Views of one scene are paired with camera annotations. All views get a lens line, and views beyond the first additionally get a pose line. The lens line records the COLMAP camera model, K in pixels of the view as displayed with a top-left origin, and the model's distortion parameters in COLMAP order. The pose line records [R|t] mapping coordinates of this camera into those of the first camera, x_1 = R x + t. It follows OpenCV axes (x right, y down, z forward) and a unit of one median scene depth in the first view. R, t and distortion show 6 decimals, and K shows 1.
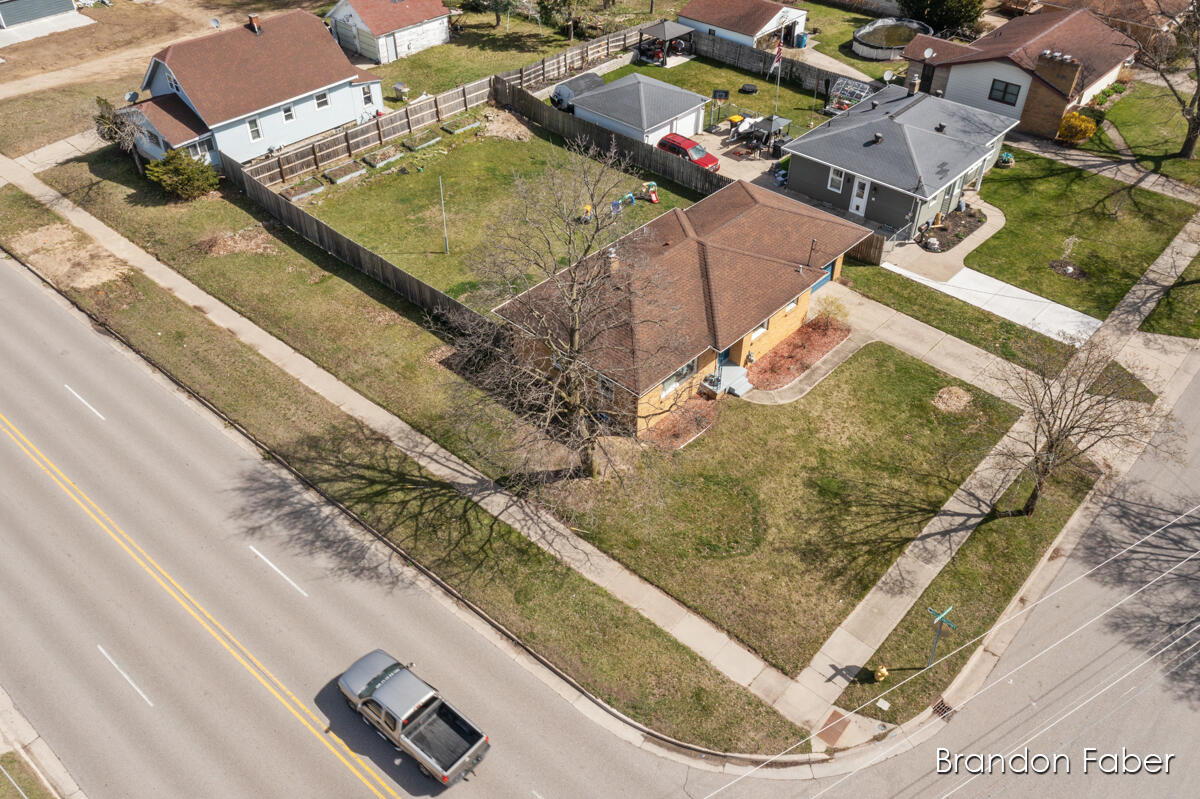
lens RADIAL K [[944.6, 0, 600.8], [0, 944.6, 400.1], [0, 0, 1]] dist [-0.000499, 0.010181]
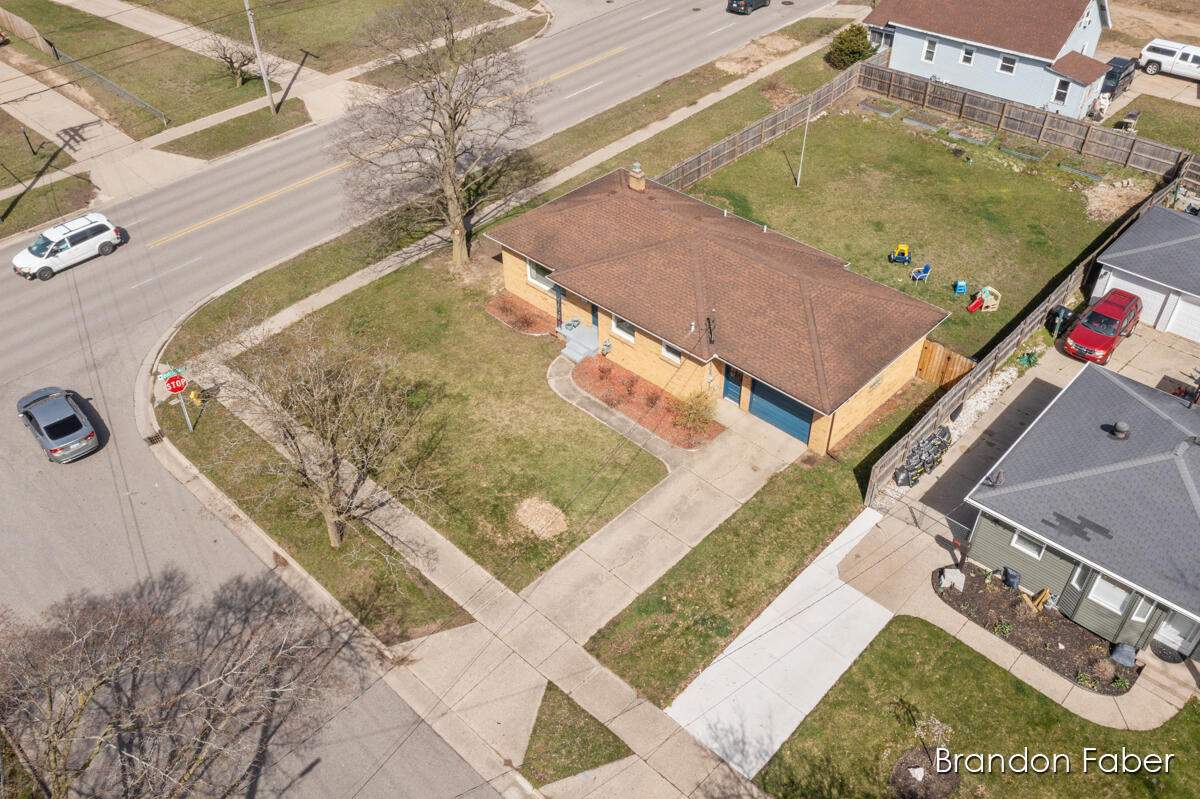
lens RADIAL K [[944.6, 0, 600.9], [0, 944.6, 402.7], [0, 0, 1]] dist [-0.000499, 0.010181]
pose [[-0.021013, 0.636518, -0.770976, 0.861645], [-0.636177, 0.586370, 0.501446, -0.448465], [0.771257, 0.501014, 0.392617, 0.662930]]
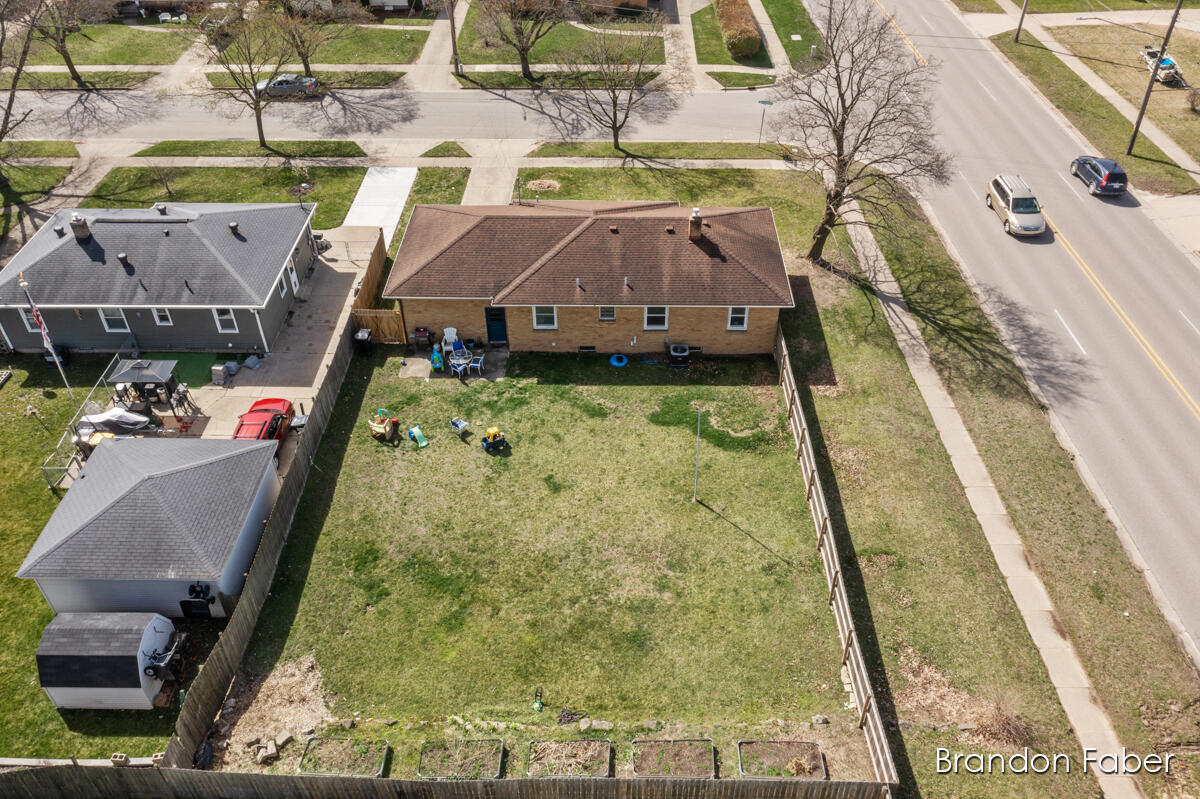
lens RADIAL K [[944.6, 0, 603.5], [0, 944.6, 400.3], [0, 0, 1]] dist [-0.000499, 0.010181]
pose [[-0.663608, -0.474942, 0.577974, -0.561741], [0.487424, 0.311582, 0.815680, -0.901297], [-0.567487, 0.823011, 0.024730, 1.117911]]
